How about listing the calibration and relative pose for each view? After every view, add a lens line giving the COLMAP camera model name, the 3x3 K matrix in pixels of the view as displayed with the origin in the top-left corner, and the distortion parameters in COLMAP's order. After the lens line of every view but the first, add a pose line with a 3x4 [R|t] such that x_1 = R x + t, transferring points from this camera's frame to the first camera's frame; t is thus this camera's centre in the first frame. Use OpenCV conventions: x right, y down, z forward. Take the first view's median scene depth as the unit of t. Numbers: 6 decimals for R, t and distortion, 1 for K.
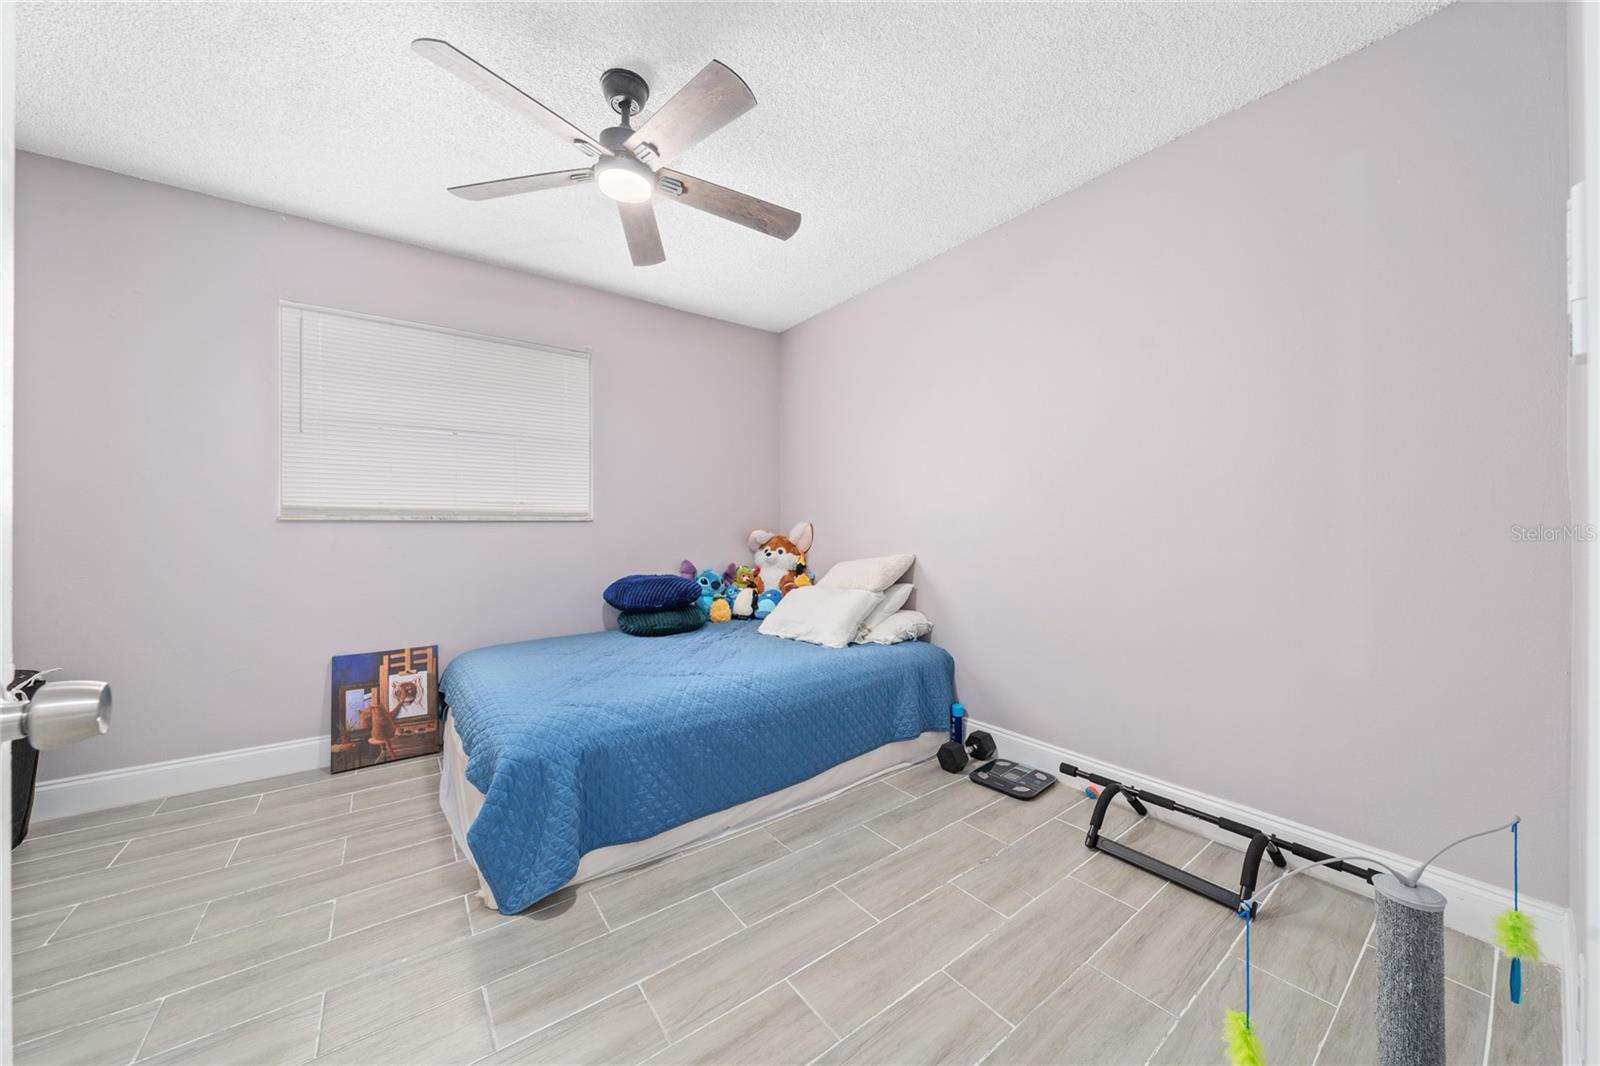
lens RADIAL K [[560.9, 0, 793.2], [0, 560.9, 531.4], [0, 0, 1]] dist [0.001661, 0.000066]
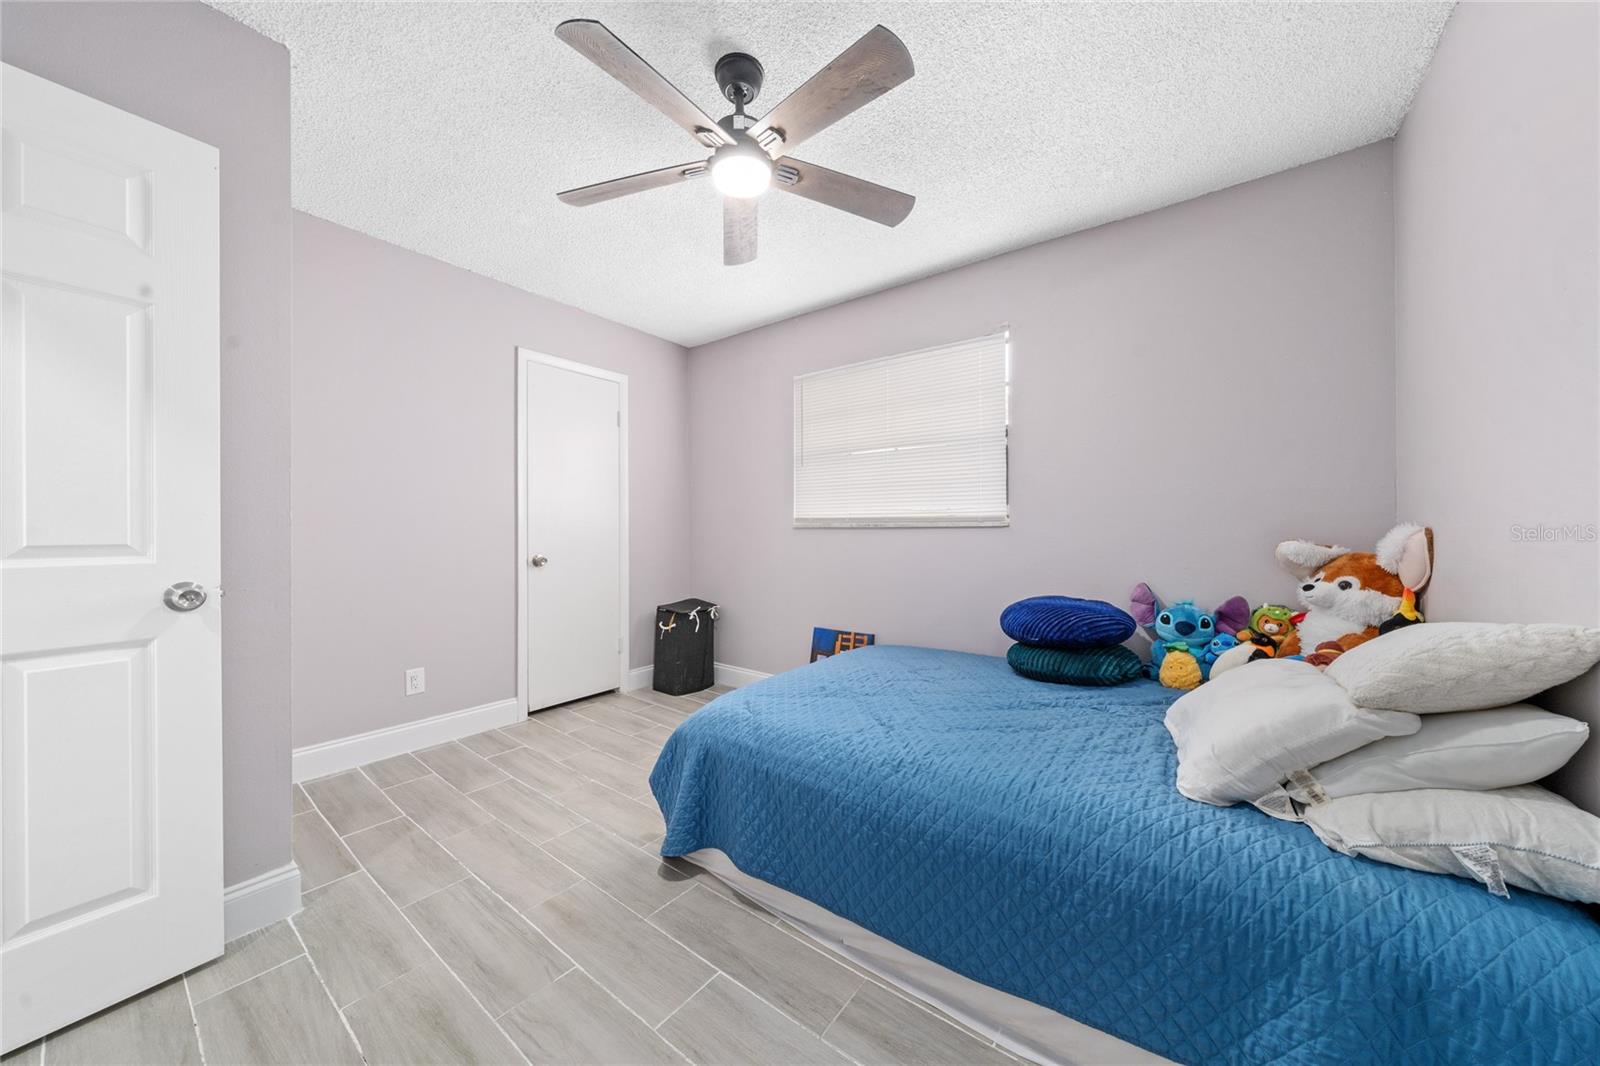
lens RADIAL K [[542.4, 0, 794.3], [0, 542.4, 535.0], [0, 0, 1]] dist [-0.000486, -0.000087]
pose [[0.291910, 0.009044, -0.956403, 0.394169], [-0.009014, 0.999937, 0.006705, -0.009099], [0.956403, 0.006664, 0.291973, 0.526879]]
